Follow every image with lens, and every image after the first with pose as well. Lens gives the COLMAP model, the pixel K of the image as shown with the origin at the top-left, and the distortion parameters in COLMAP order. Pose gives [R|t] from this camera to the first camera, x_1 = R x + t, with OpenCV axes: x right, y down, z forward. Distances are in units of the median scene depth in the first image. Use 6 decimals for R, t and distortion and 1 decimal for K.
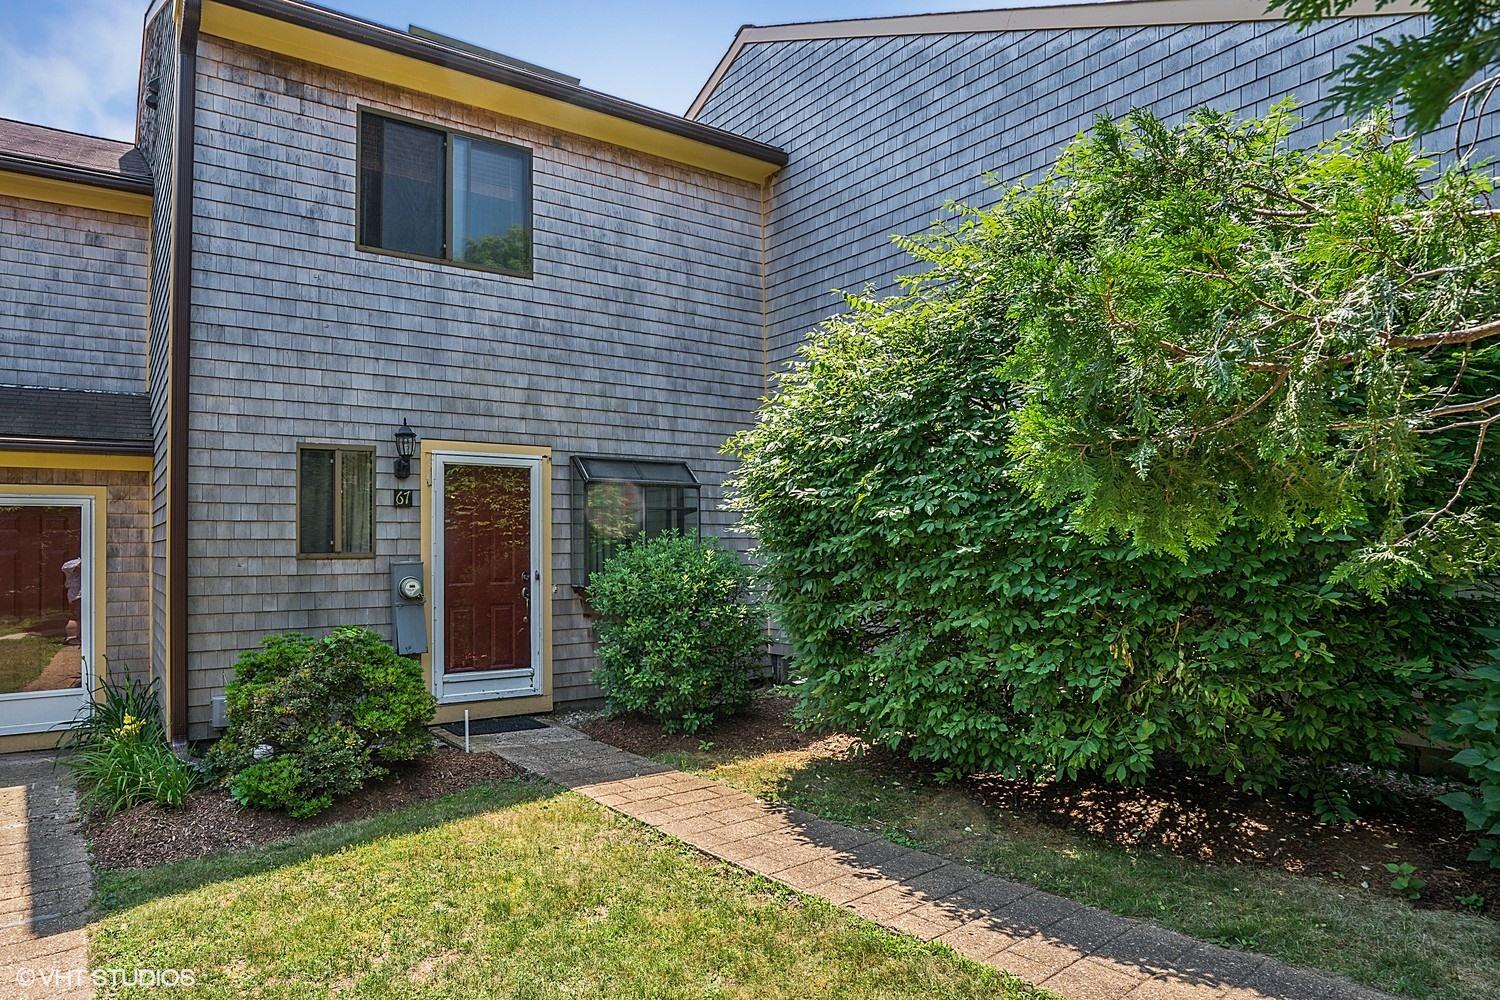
lens RADIAL K [[919.8, 0, 751.3], [0, 919.8, 552.1], [0, 0, 1]] dist [0.071356, -0.000095]
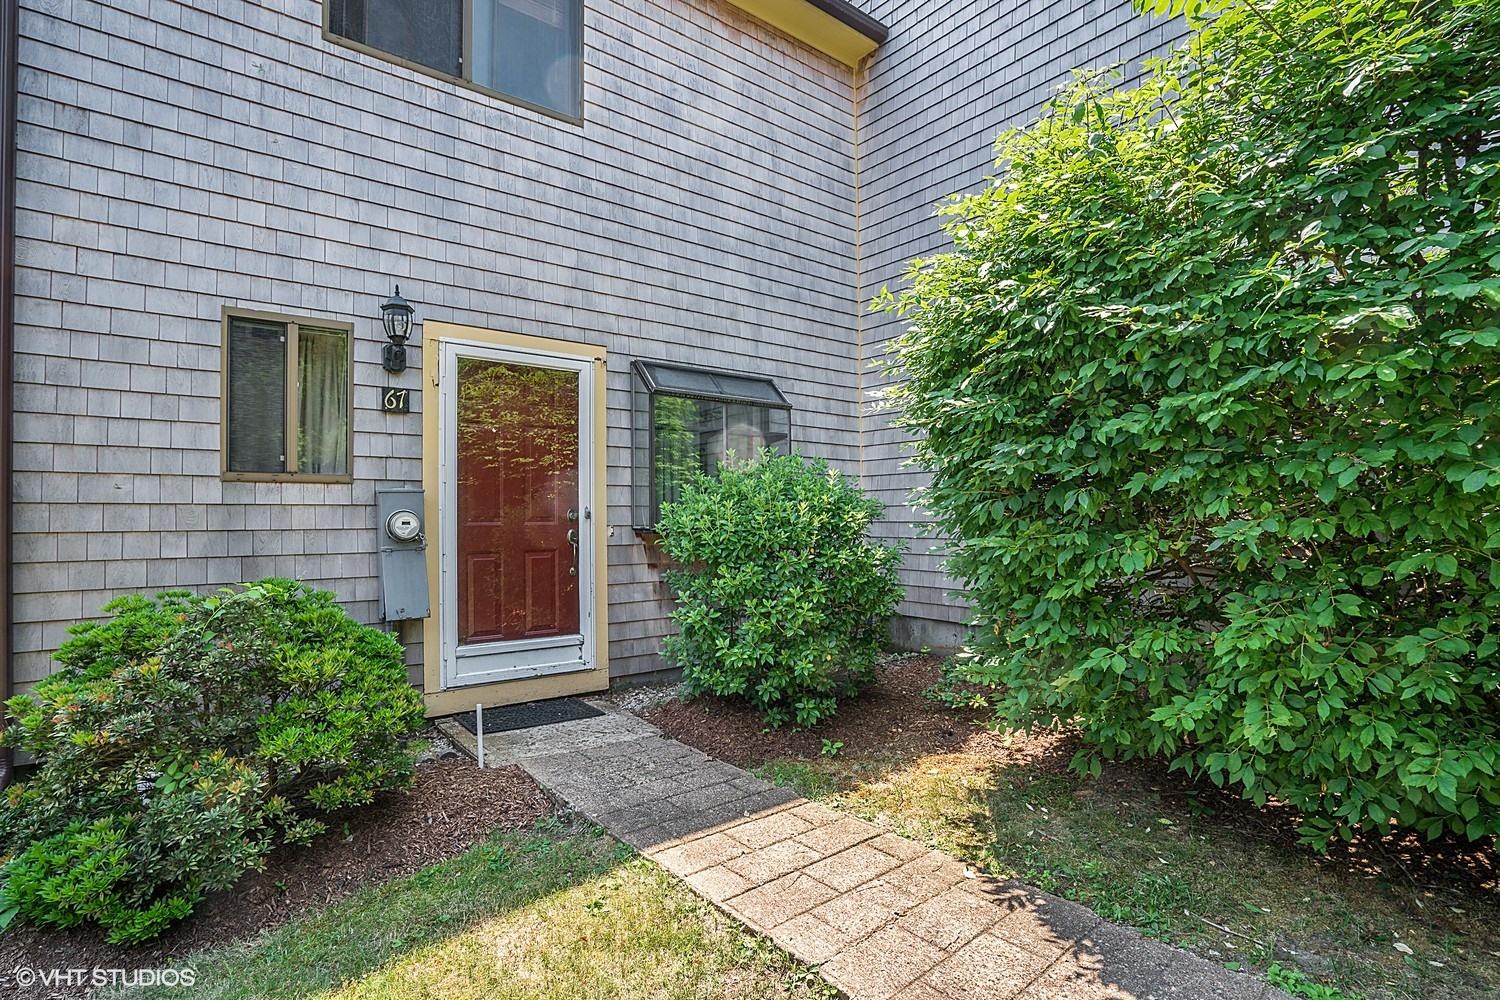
lens RADIAL K [[712.3, 0, 815.8], [0, 712.3, 517.0], [0, 0, 1]] dist [-0.001726, 0.010938]
pose [[0.997352, -0.002389, 0.072684, -0.095045], [0.003073, 0.999952, -0.009303, 0.038007], [-0.072659, 0.009501, 0.997312, 0.438107]]
